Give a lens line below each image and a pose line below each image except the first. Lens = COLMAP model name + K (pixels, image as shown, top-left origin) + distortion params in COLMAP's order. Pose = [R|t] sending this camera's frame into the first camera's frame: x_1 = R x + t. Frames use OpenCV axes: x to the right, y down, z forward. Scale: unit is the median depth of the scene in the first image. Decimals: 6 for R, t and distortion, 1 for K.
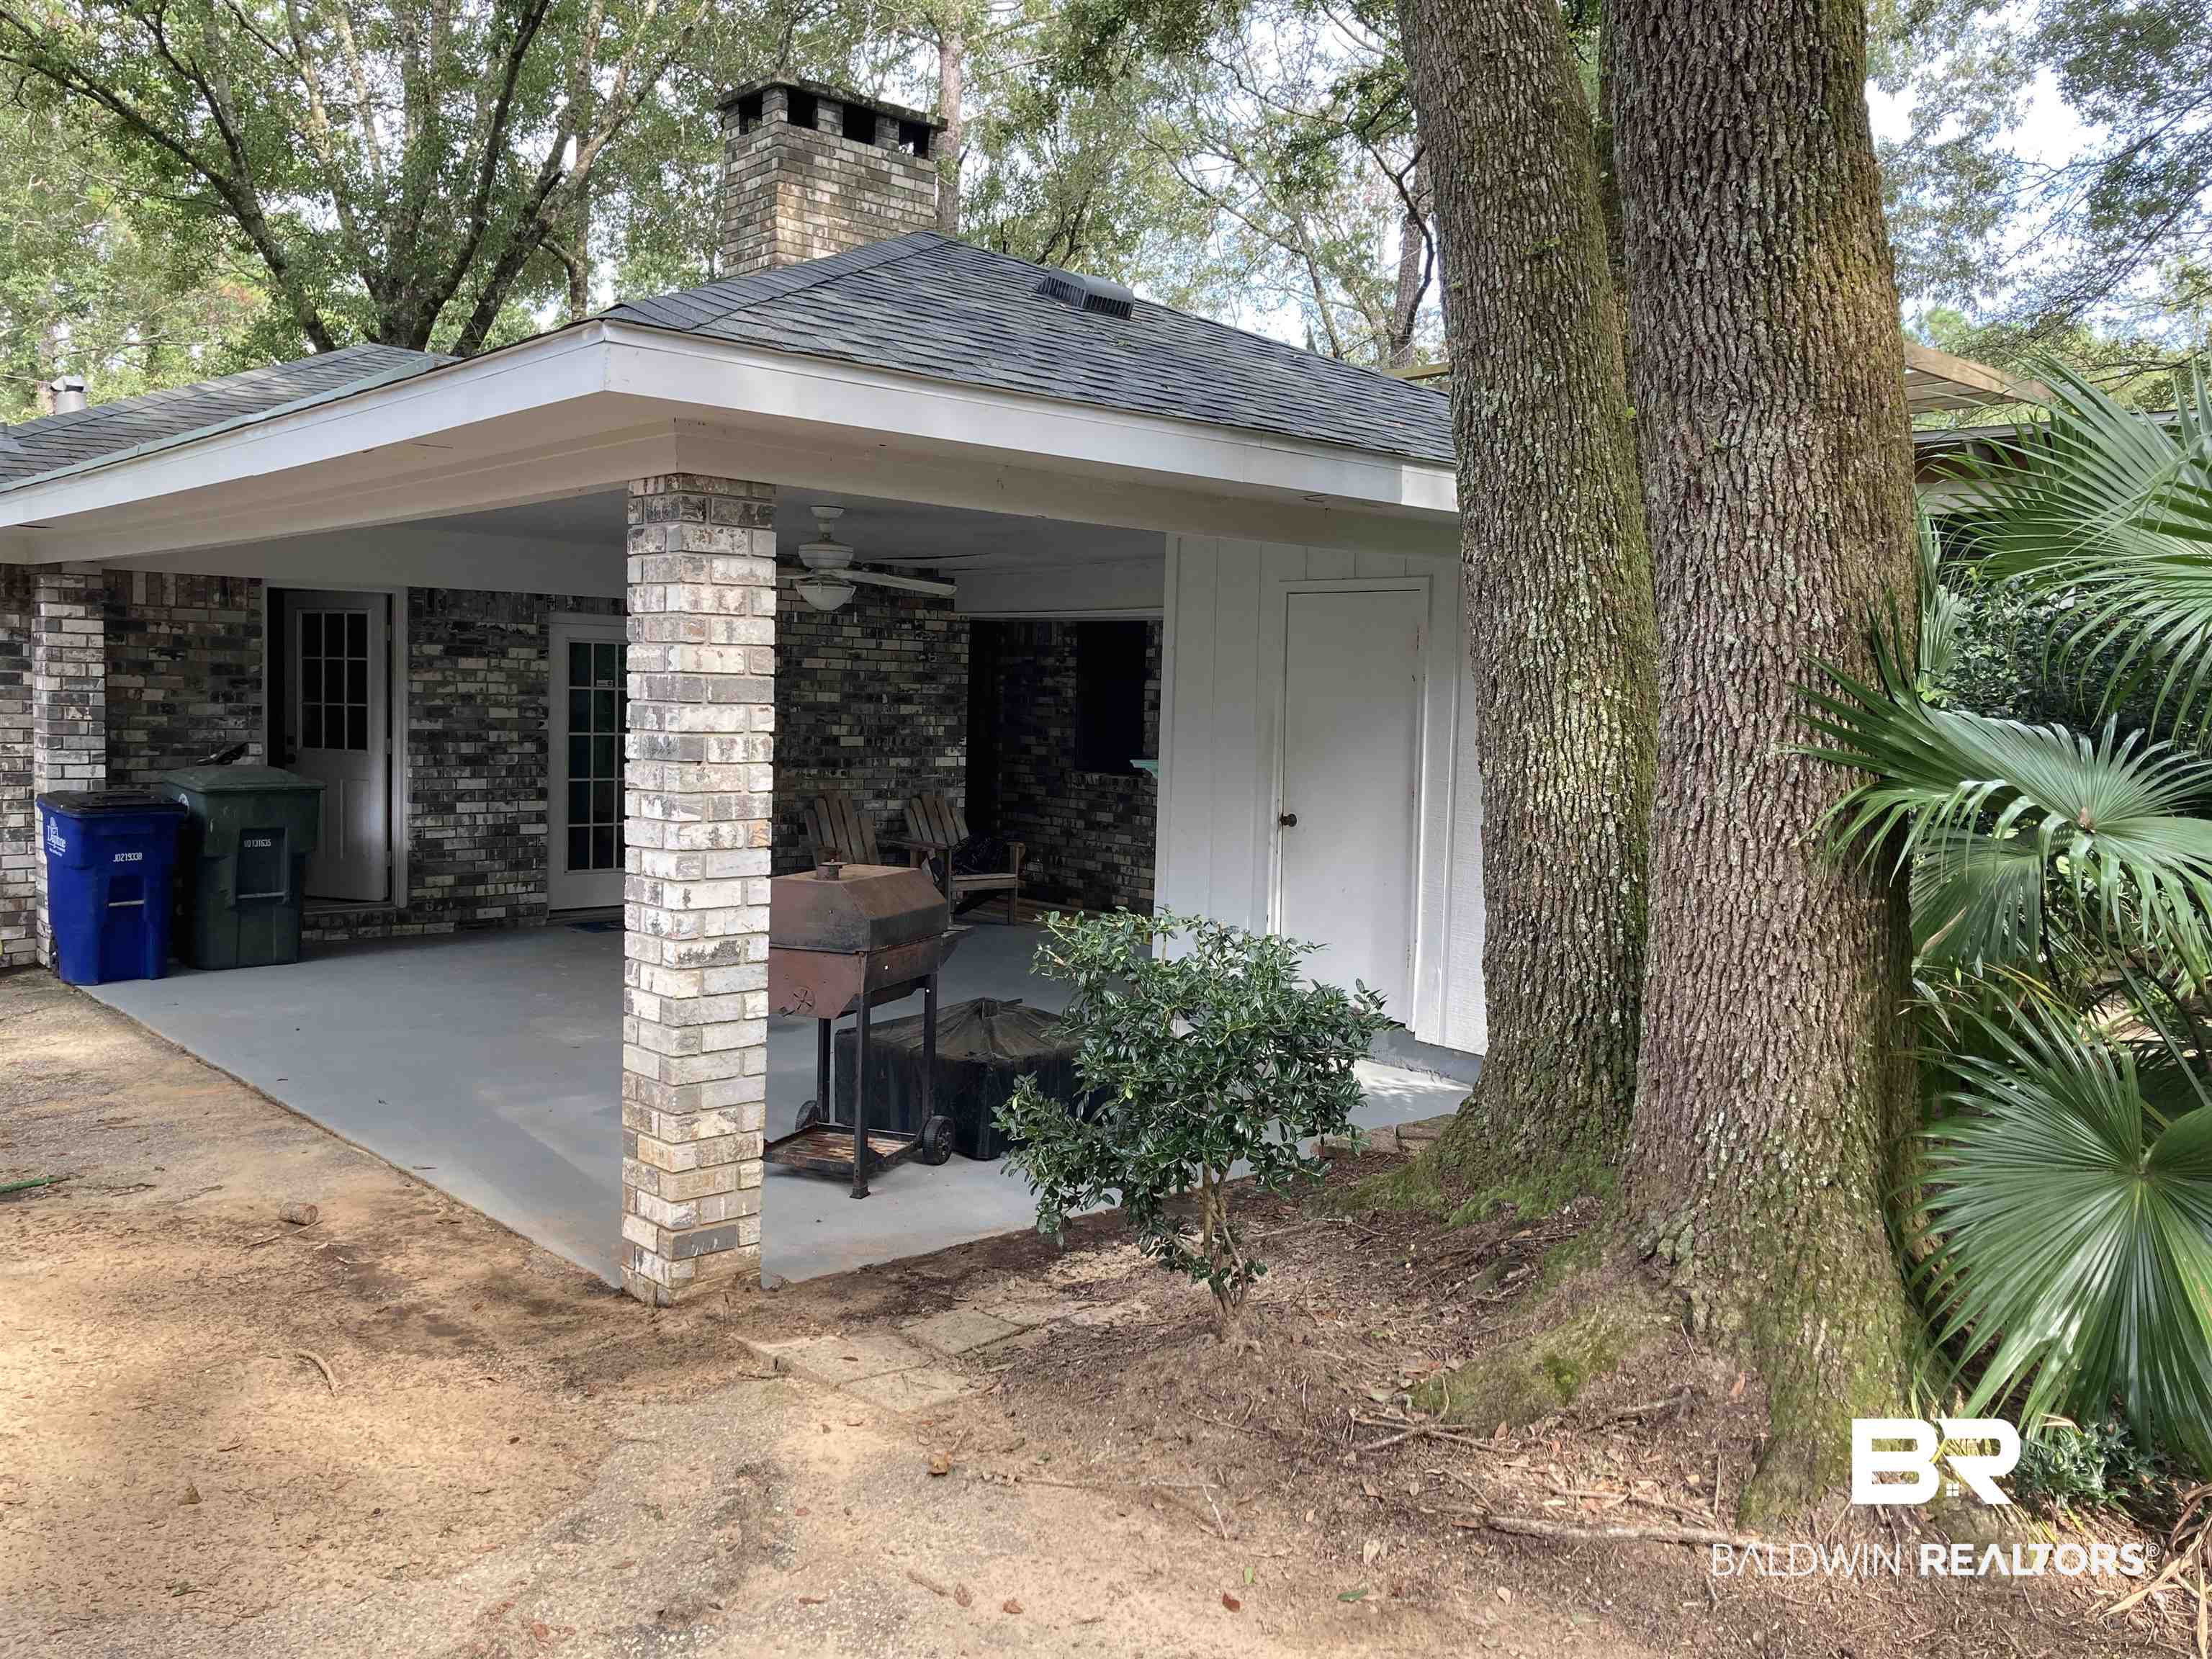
lens RADIAL K [[1839.2, 0, 1134.6], [0, 1839.2, 833.1], [0, 0, 1]] dist [0.039078, -0.031852]
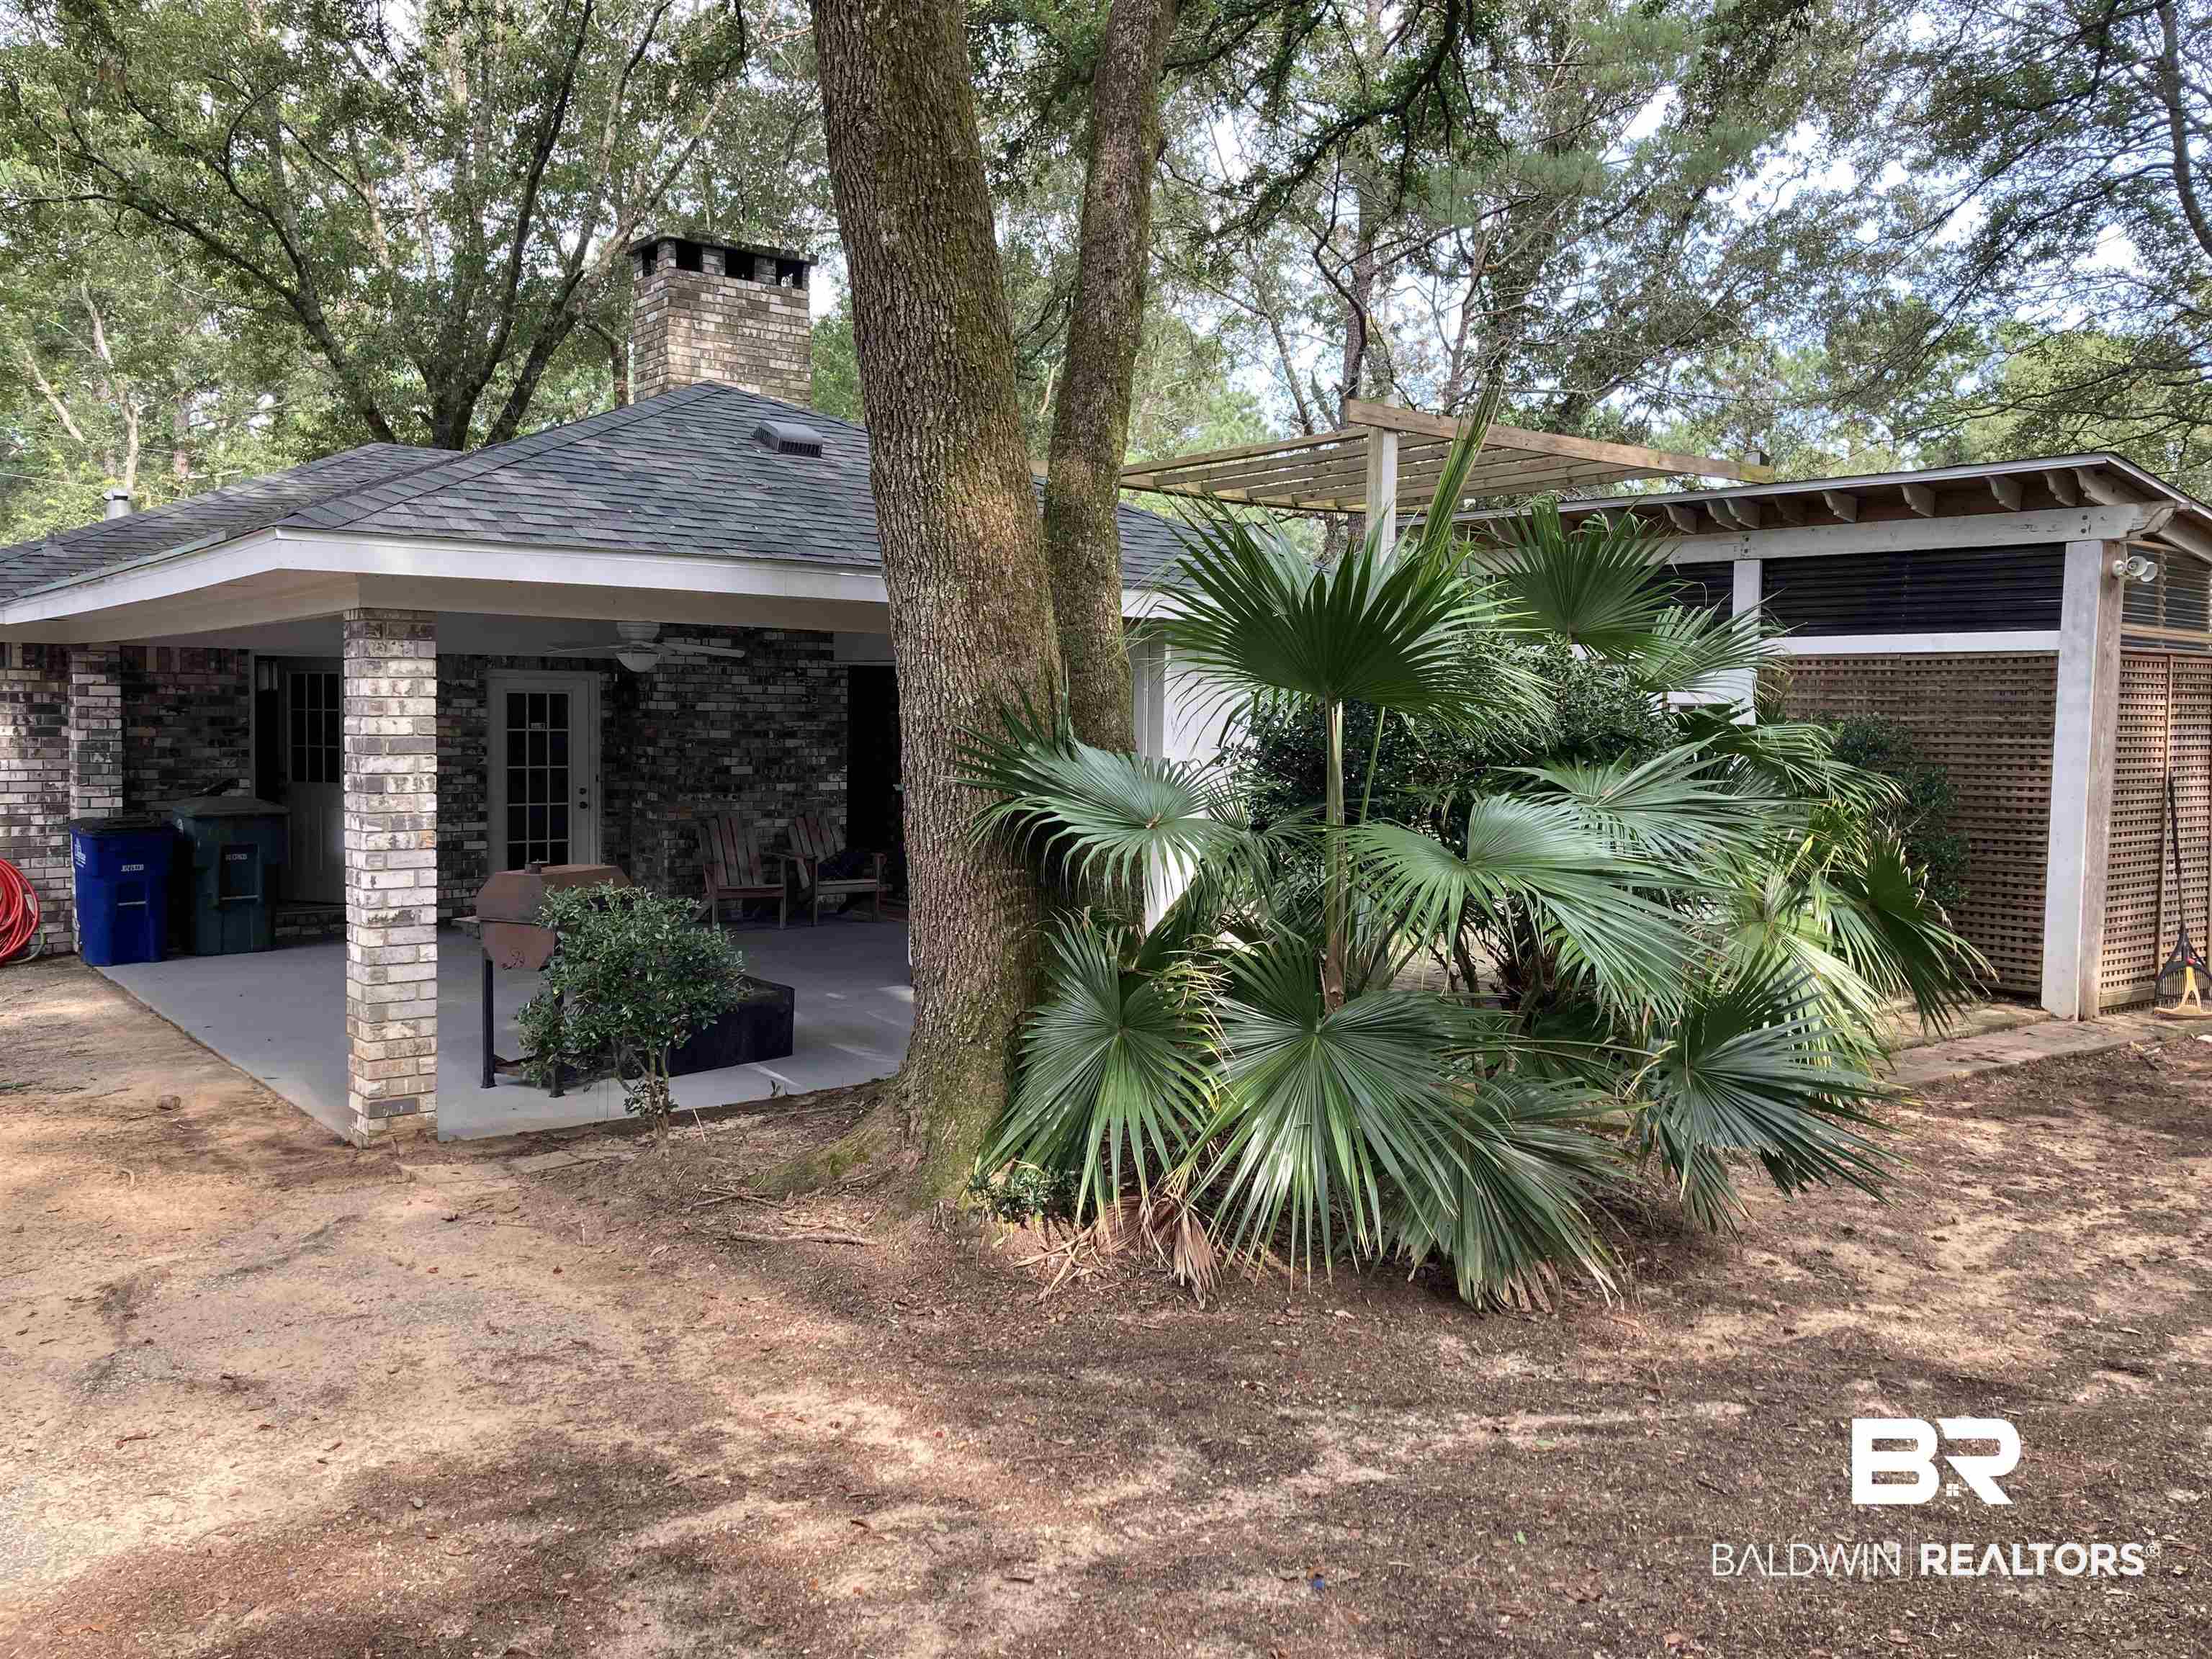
lens RADIAL K [[1803.3, 0, 1106.0], [0, 1803.3, 829.5], [0, 0, 1]] dist [0.018690, 0.001883]
pose [[0.997534, -0.009467, -0.069537, 0.366599], [0.008626, 0.999886, -0.012376, 0.012301], [0.069647, 0.011746, 0.997503, -0.359788]]
